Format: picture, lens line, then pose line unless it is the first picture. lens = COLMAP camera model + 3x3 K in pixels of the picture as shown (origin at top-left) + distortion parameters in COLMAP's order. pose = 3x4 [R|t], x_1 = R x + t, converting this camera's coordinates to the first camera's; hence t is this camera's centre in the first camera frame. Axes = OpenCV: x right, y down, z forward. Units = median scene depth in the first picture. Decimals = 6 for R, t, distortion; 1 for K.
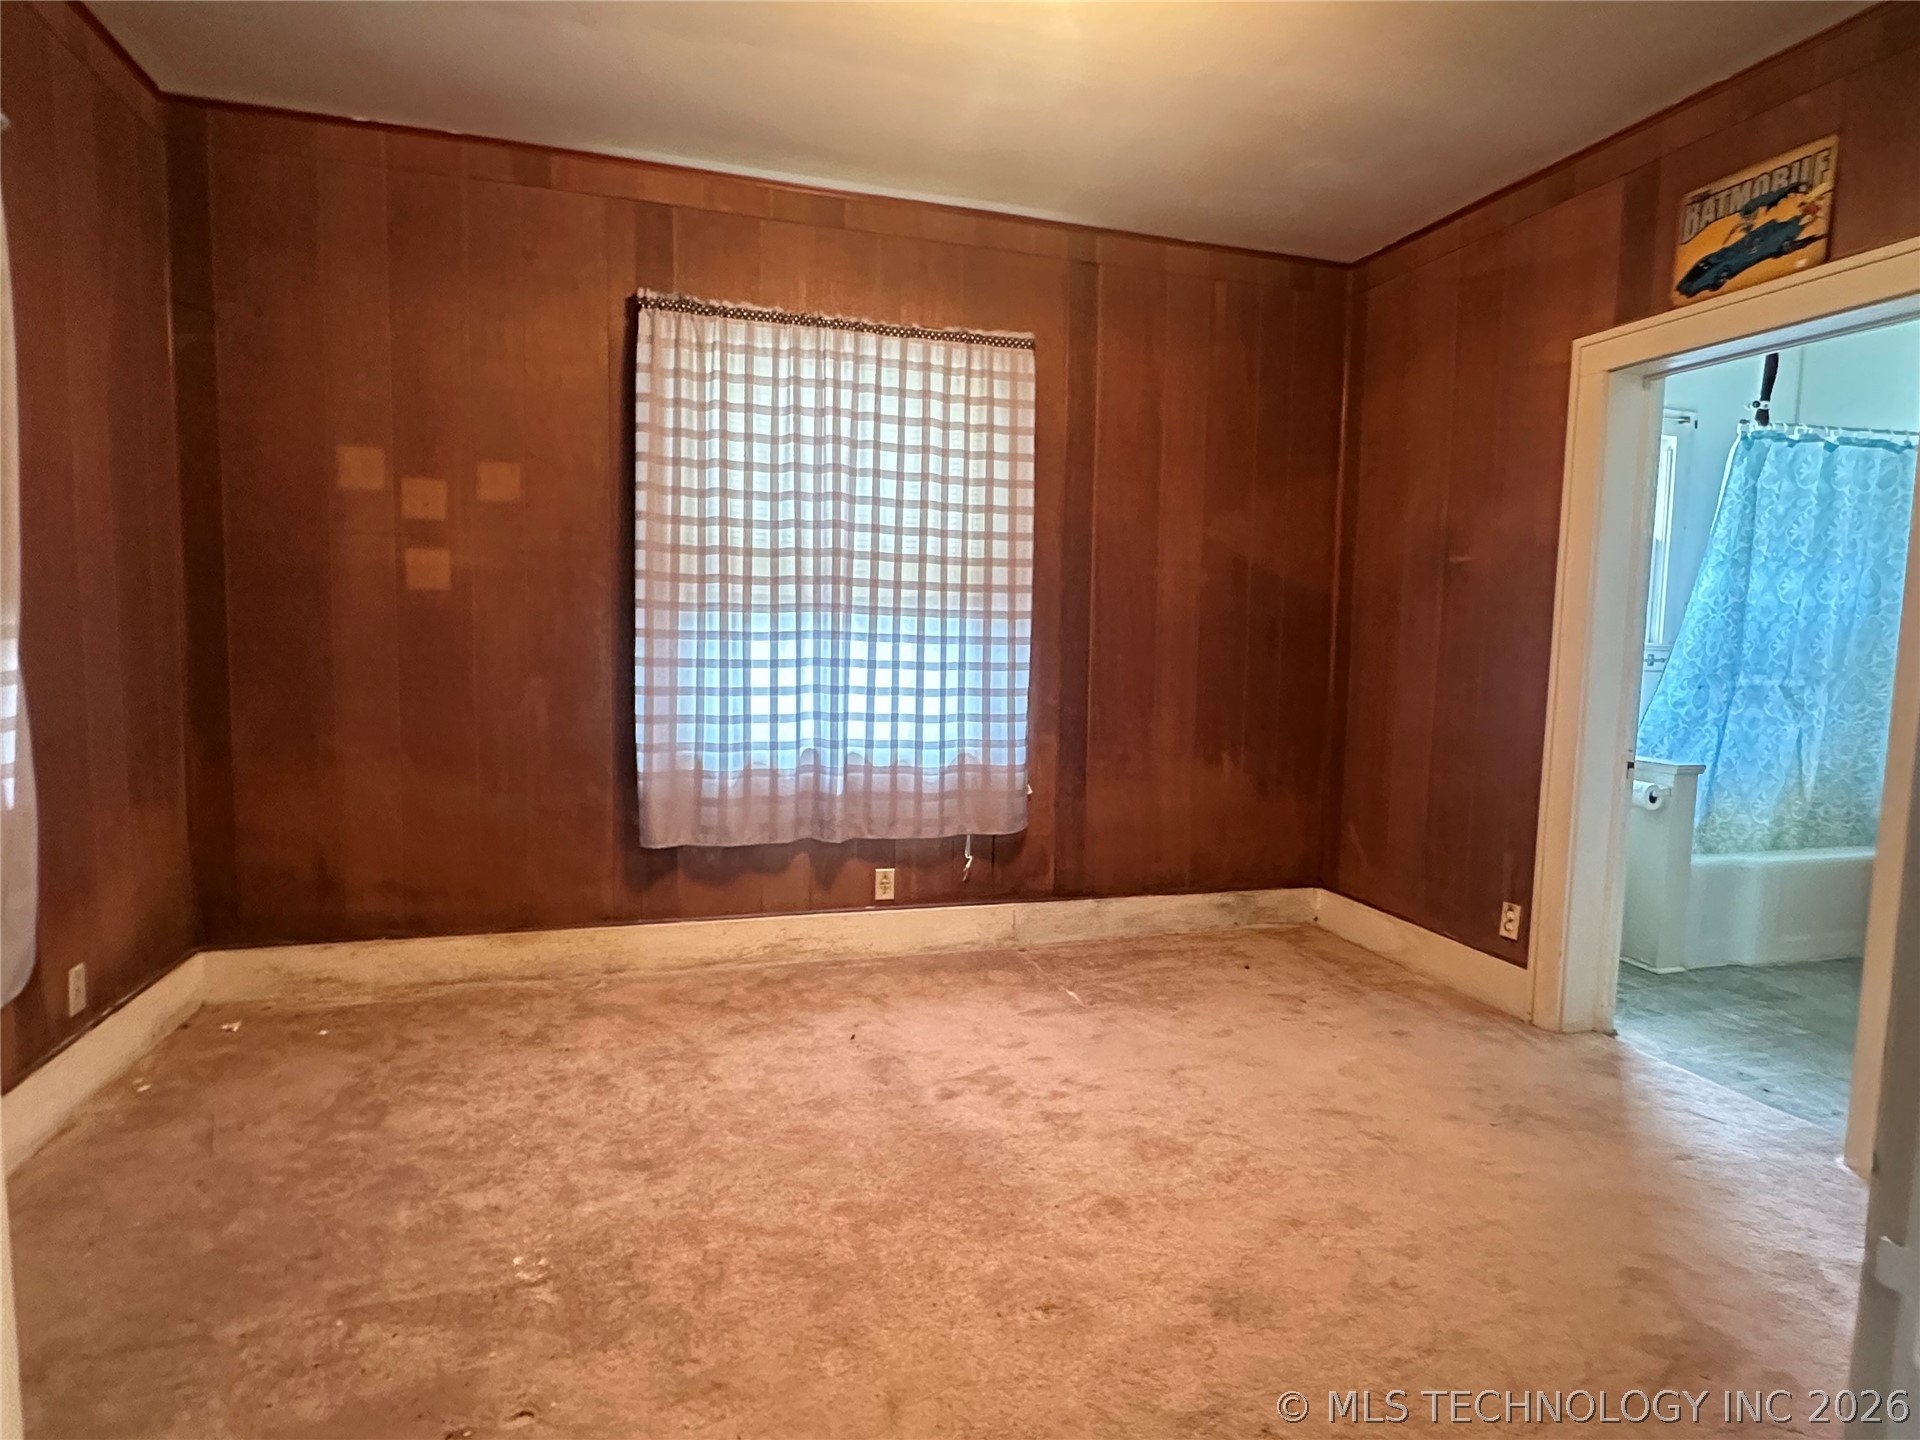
lens RADIAL K [[1015.8, 0, 956.5], [0, 1015.8, 714.6], [0, 0, 1]] dist [0.005838, 0.001261]
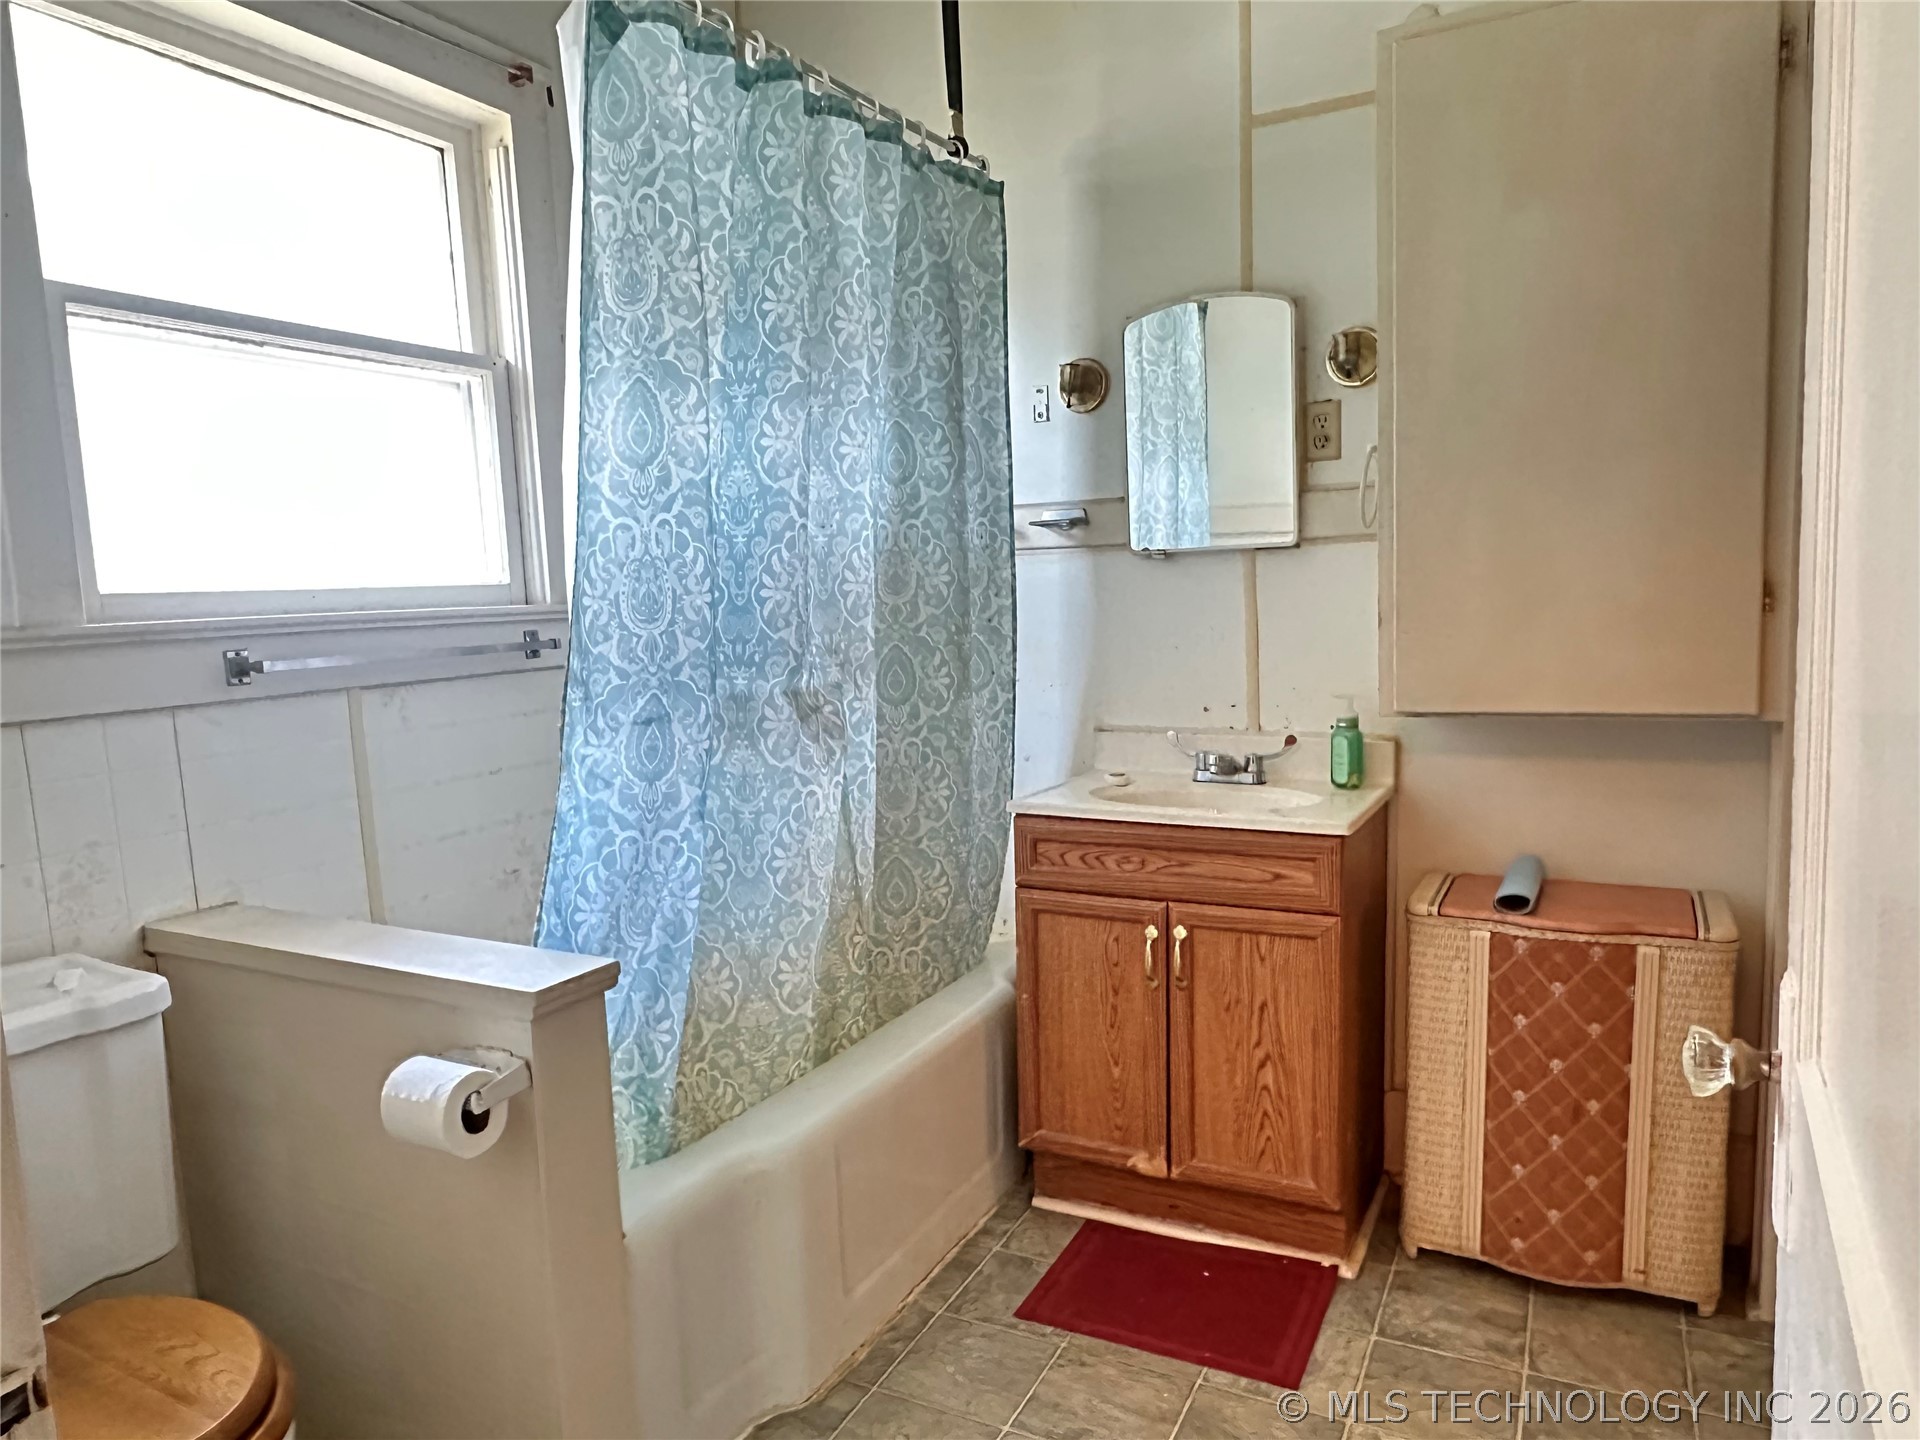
lens RADIAL K [[1215.9, 0, 963.2], [0, 1215.9, 725.8], [0, 0, 1]] dist [0.001029, 0.000097]
pose [[0.719528, -0.116439, 0.684632, 0.524196], [0.106658, 0.992676, 0.056736, -0.034851], [-0.686224, 0.032198, 0.726678, 0.599948]]
